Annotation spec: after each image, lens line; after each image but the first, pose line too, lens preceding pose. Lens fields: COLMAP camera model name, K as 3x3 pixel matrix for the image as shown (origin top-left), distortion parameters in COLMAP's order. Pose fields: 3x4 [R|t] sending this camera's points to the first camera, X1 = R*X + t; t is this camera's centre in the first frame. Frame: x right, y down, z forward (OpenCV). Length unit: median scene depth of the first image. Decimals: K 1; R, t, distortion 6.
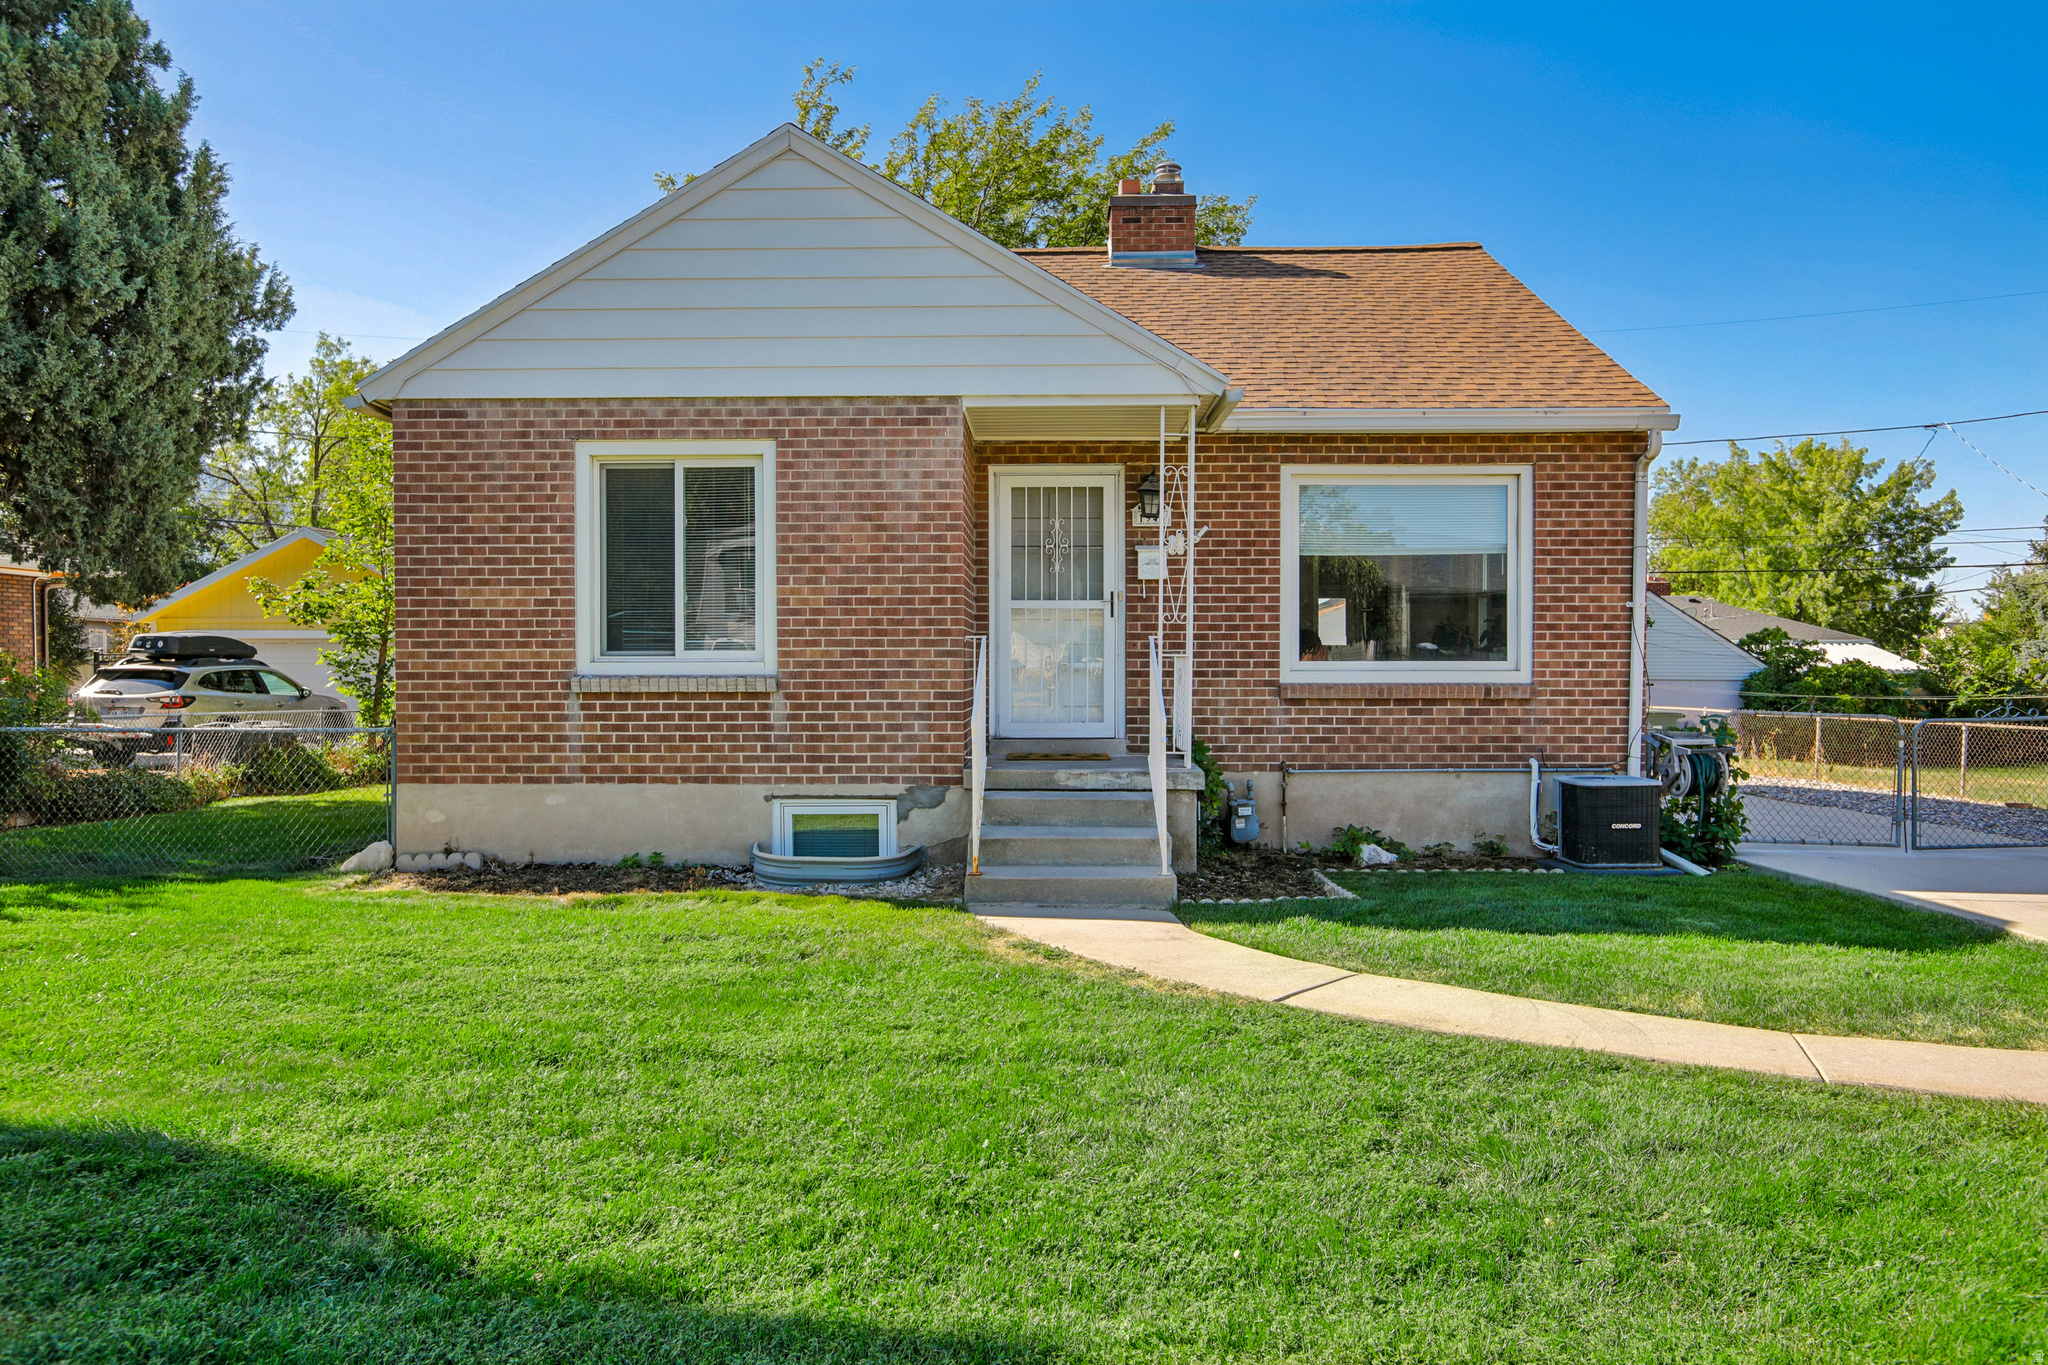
lens RADIAL K [[1335.4, 0, 1026.5], [0, 1335.4, 686.9], [0, 0, 1]] dist [0.002872, 0.014288]
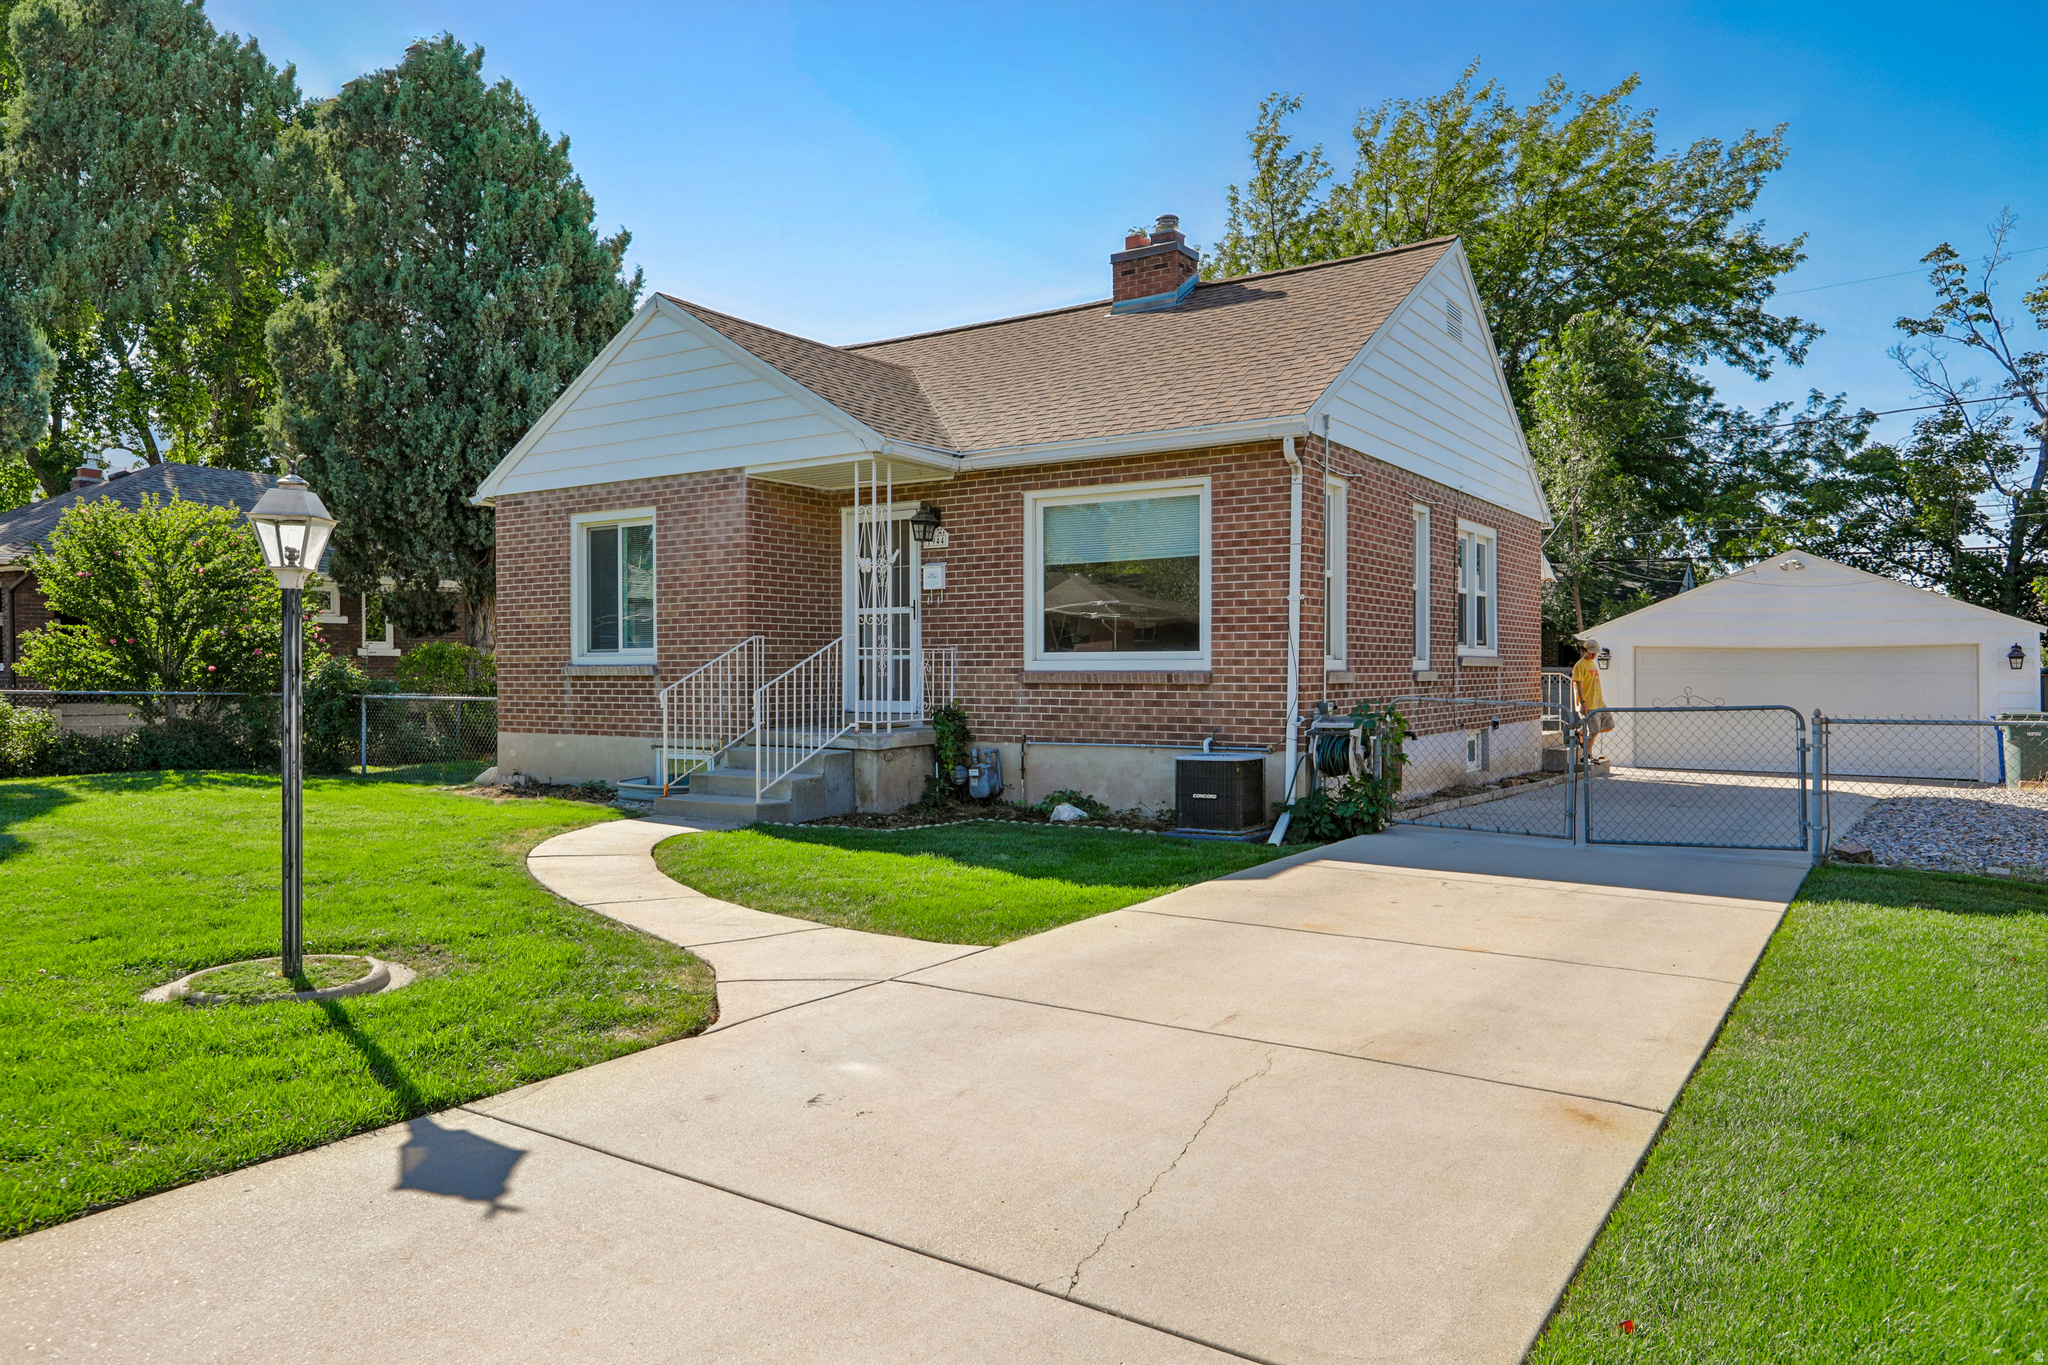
lens RADIAL K [[1331.8, 0, 1019.1], [0, 1331.8, 682.5], [0, 0, 1]] dist [0.007498, 0.000250]
pose [[0.842646, 0.004547, -0.538449, 0.845672], [-0.005262, 0.999986, 0.000211, 0.007880], [0.538442, 0.002655, 0.842658, -0.028144]]
